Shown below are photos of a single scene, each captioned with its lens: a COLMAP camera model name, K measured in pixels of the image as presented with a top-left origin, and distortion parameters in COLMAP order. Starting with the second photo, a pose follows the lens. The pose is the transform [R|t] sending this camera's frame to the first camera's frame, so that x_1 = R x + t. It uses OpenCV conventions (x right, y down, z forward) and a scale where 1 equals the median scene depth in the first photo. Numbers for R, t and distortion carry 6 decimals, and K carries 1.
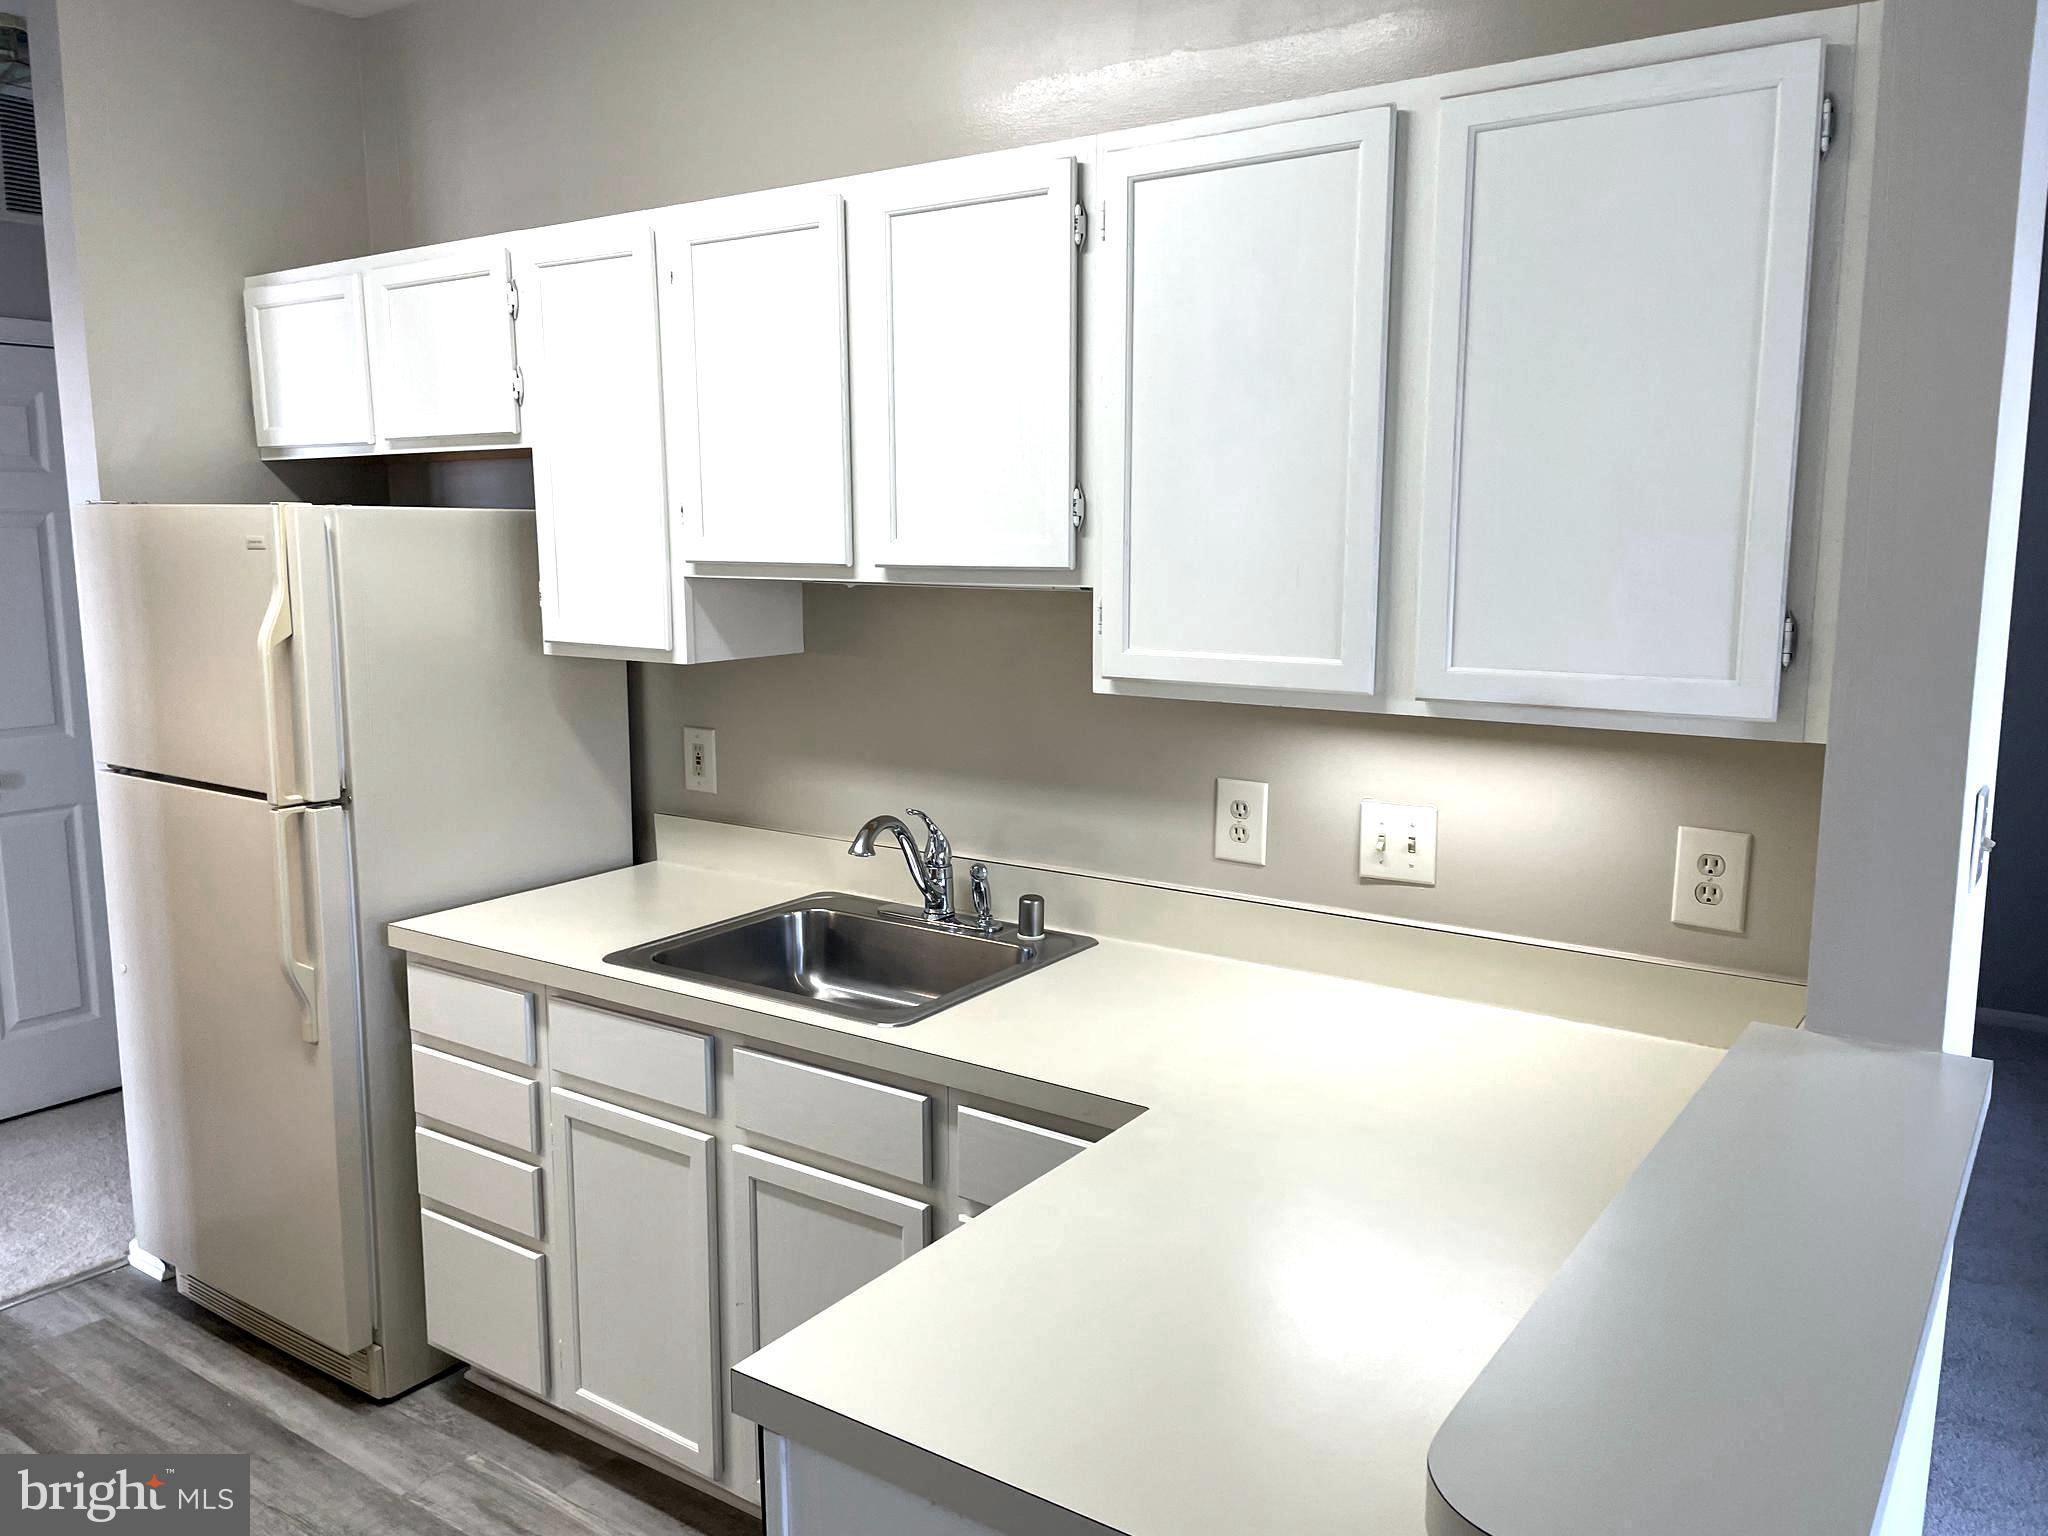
lens RADIAL K [[1561.2, 0, 1038.1], [0, 1561.2, 762.1], [0, 0, 1]] dist [0.086447, -0.111354]
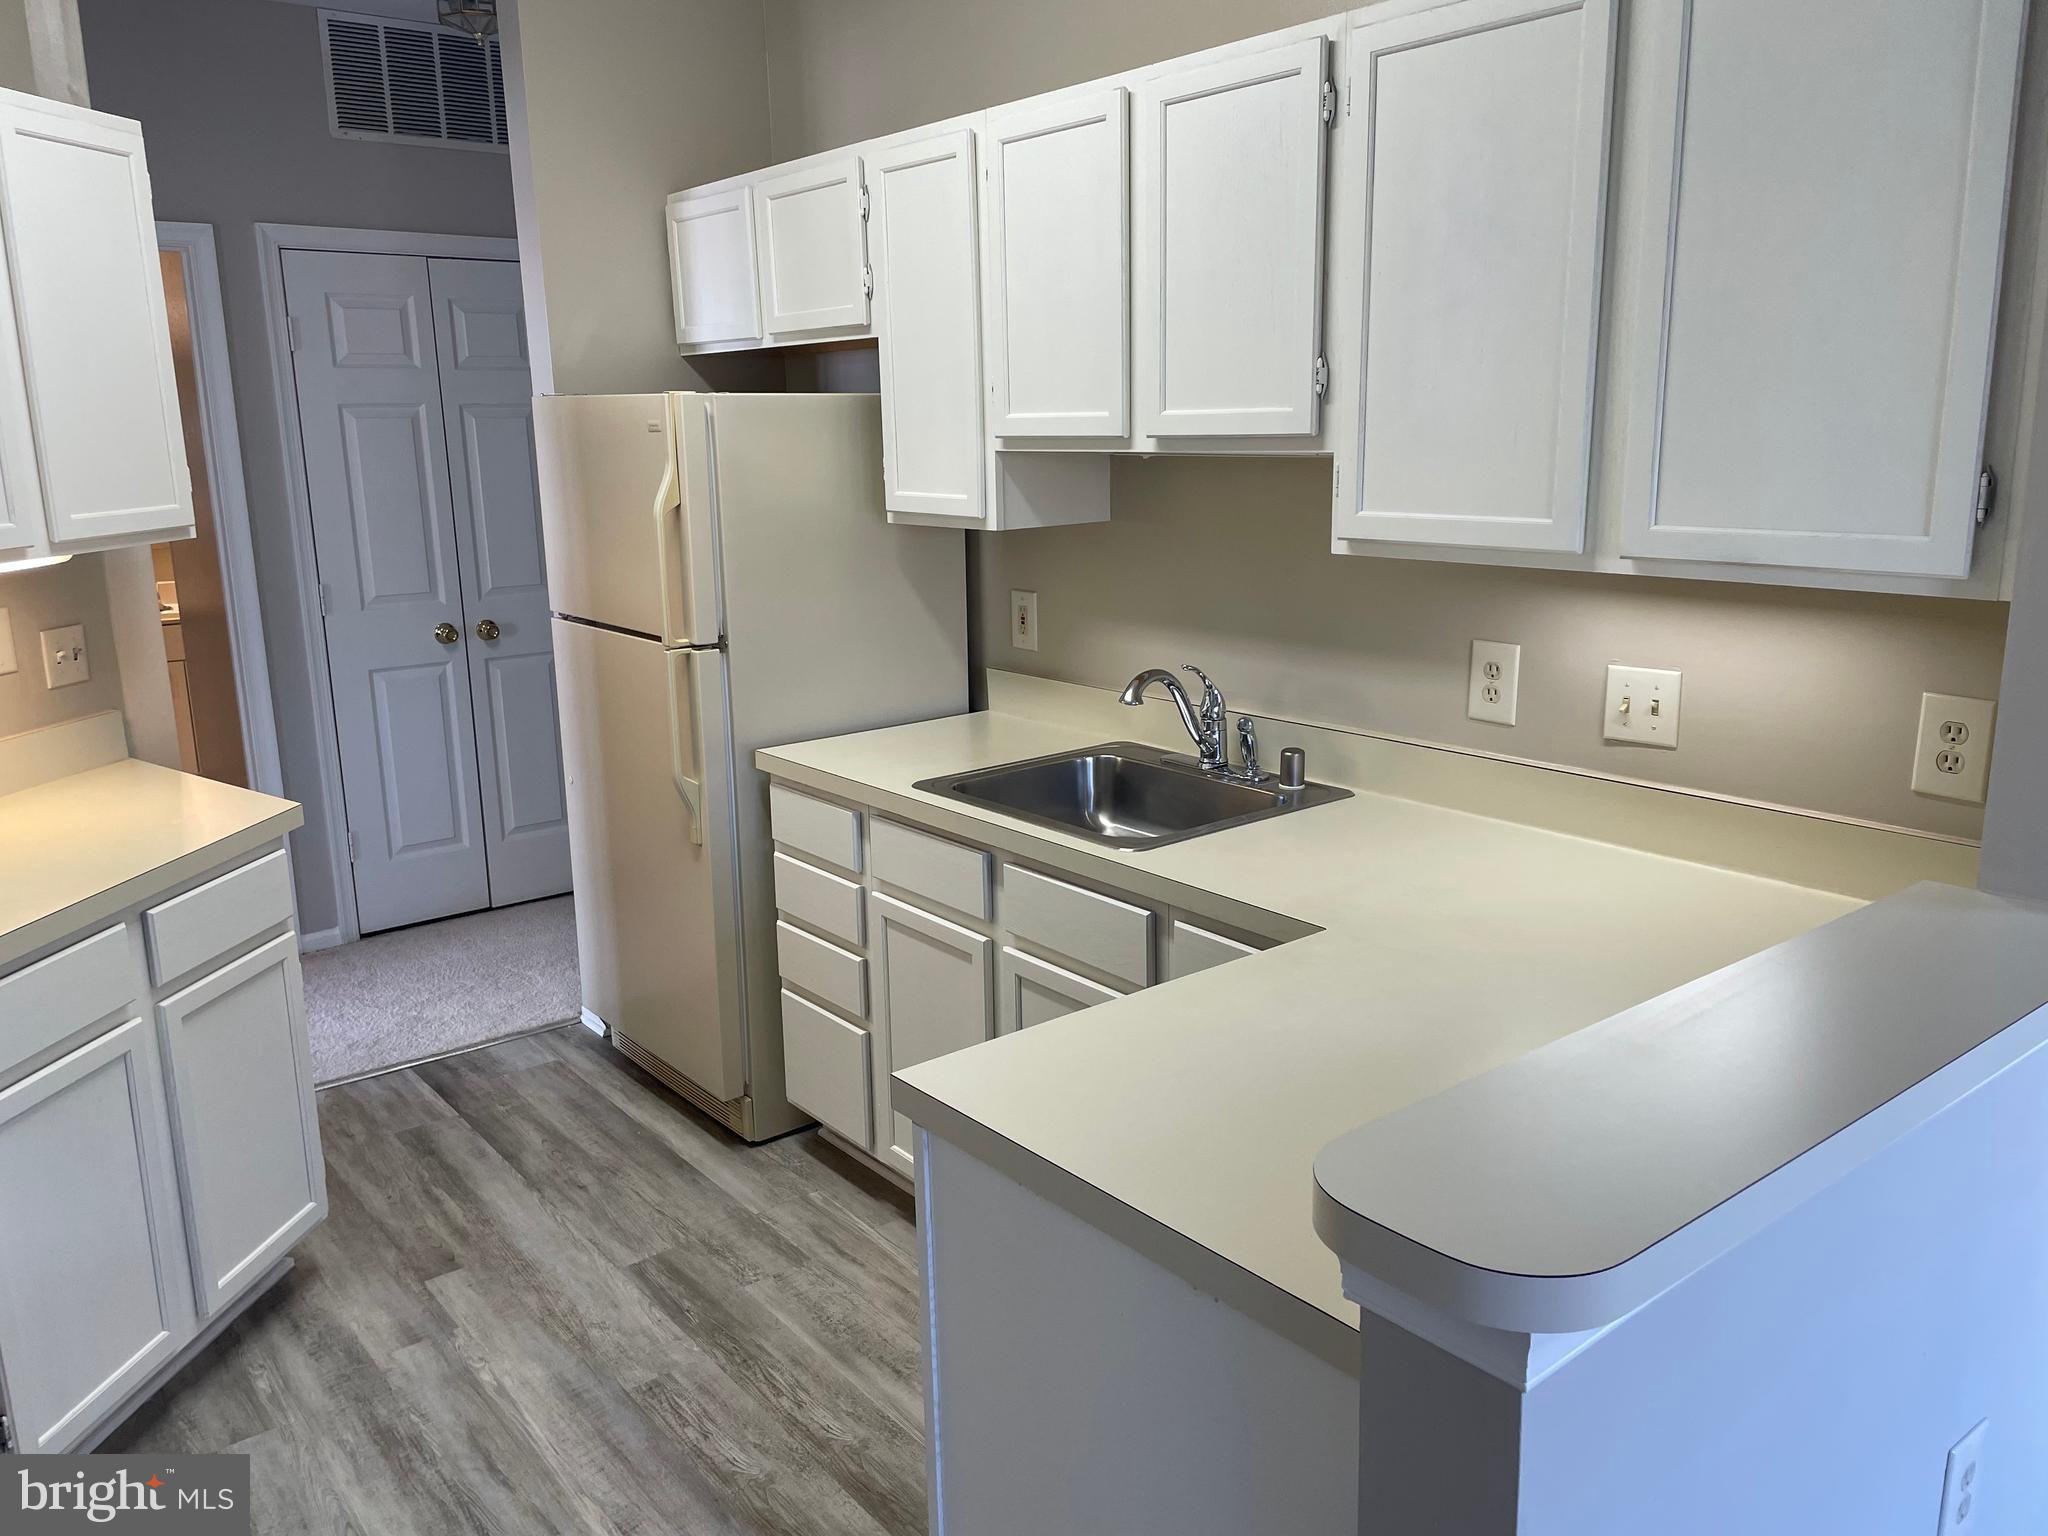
lens RADIAL K [[1561.2, 0, 1012.1], [0, 1561.2, 758.1], [0, 0, 1]] dist [0.086447, -0.111354]
pose [[0.957481, 0.043692, -0.285169, 0.114207], [-0.022825, 0.996839, 0.076094, 0.014911], [0.287592, -0.066349, 0.955452, -0.075006]]
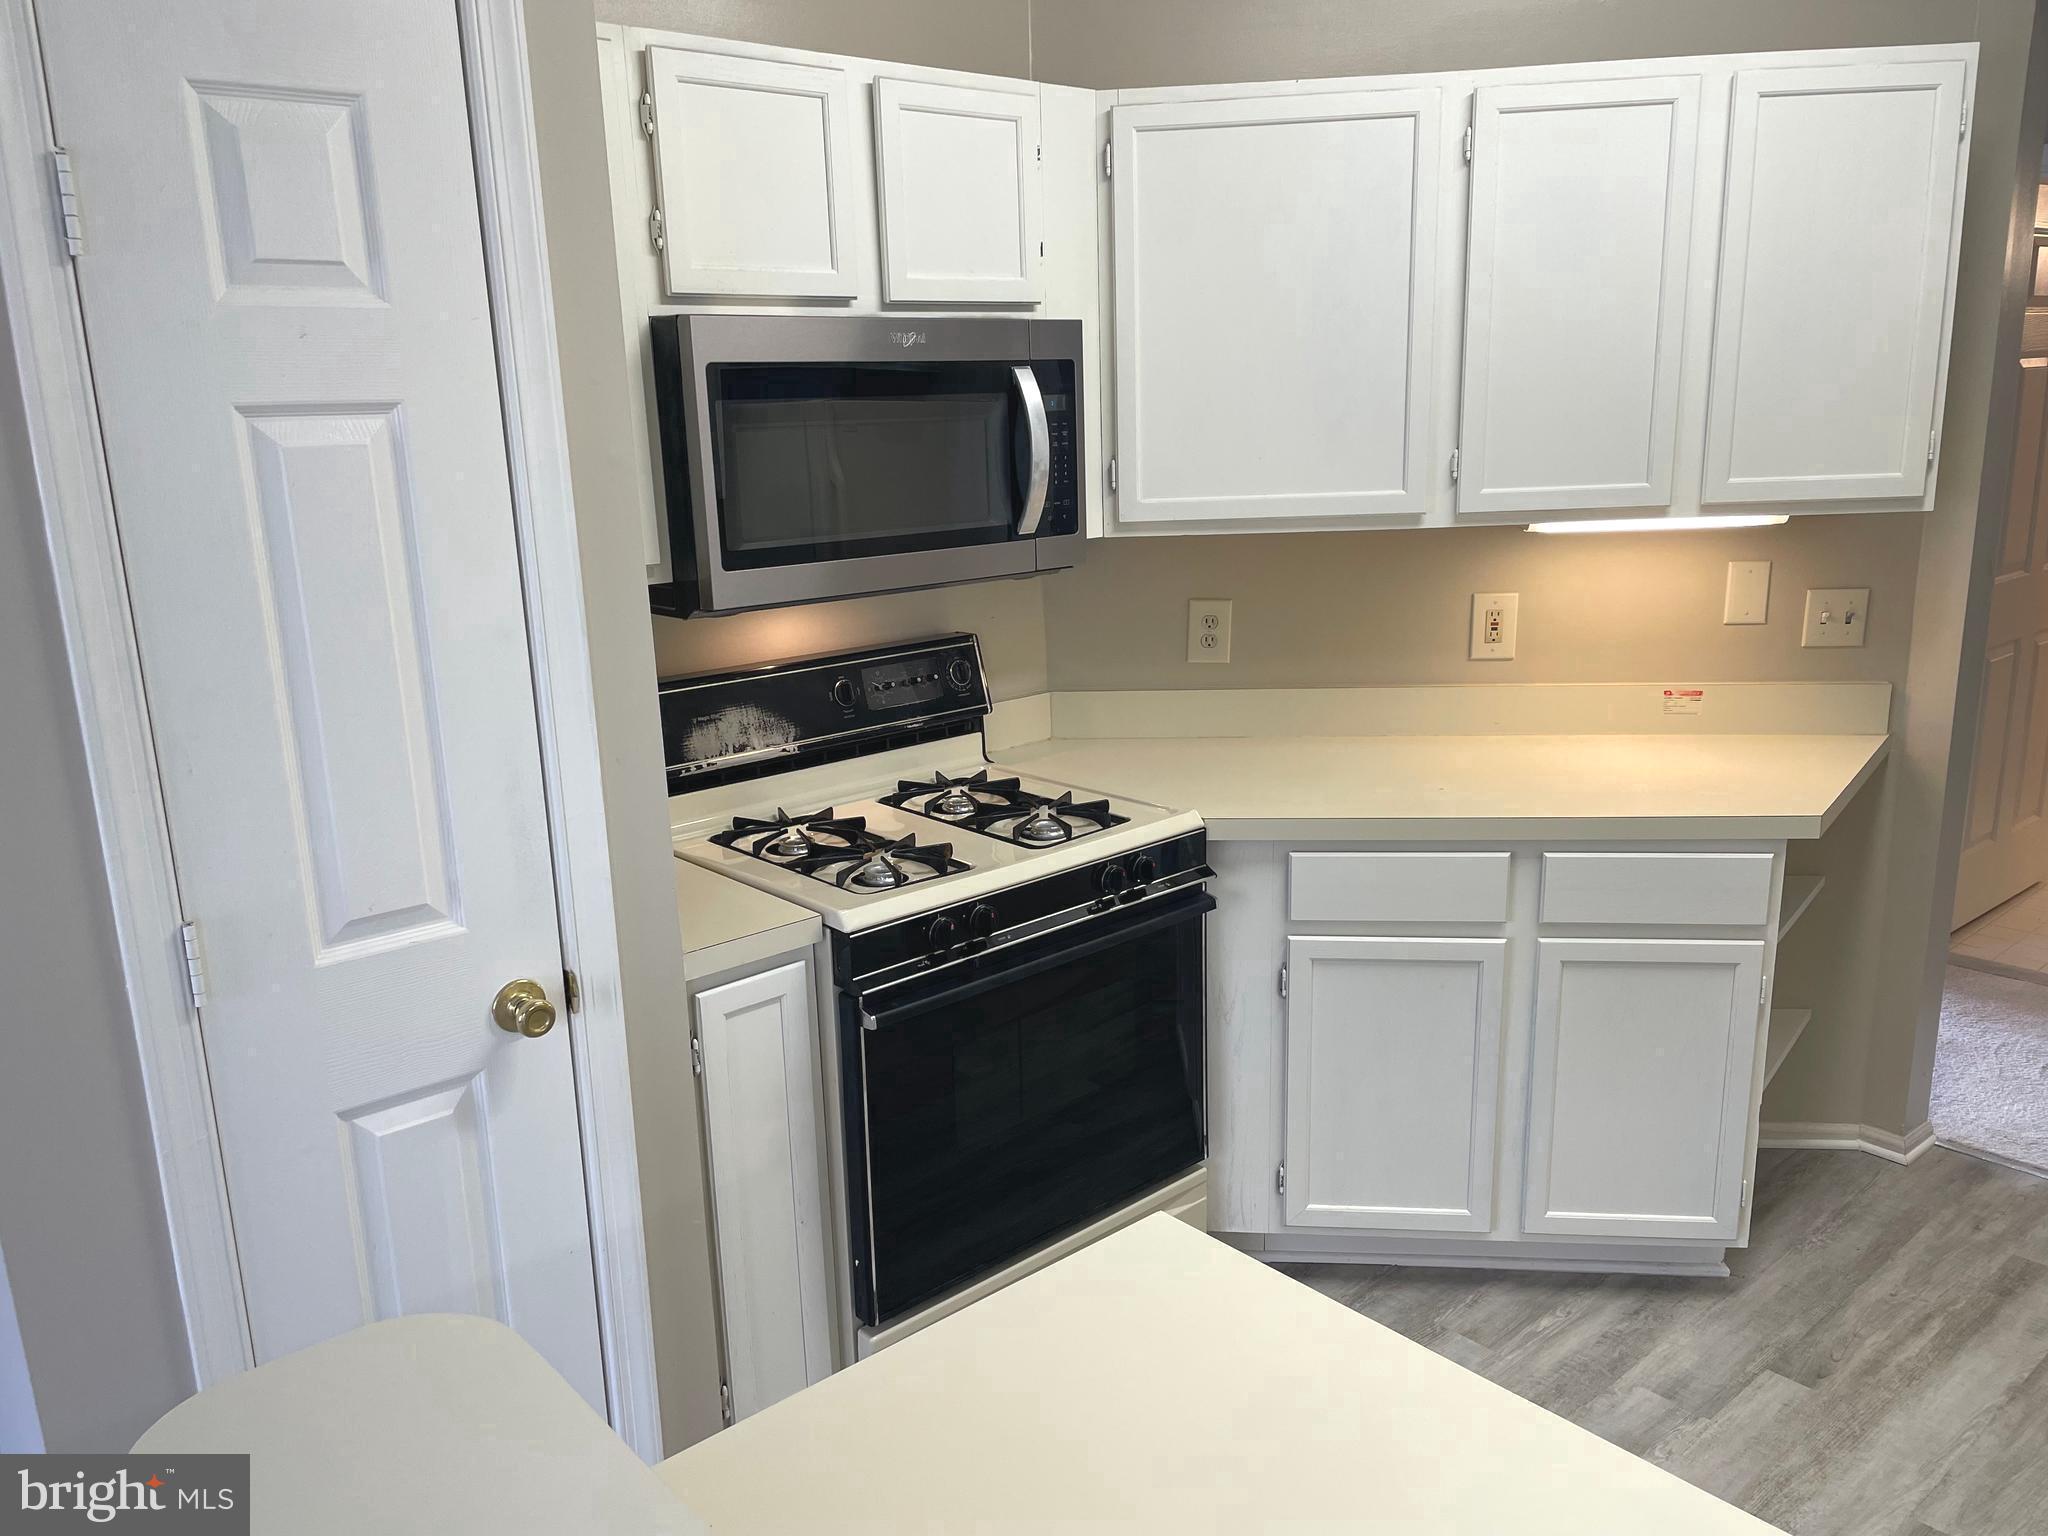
lens RADIAL K [[1561.2, 0, 1021.6], [0, 1561.2, 769.9], [0, 0, 1]] dist [0.086447, -0.111354]
pose [[-0.255670, 0.230216, -0.938953, 0.356425], [-0.114515, 0.957184, 0.265868, -0.081694], [0.959958, 0.175499, -0.218360, 0.510593]]
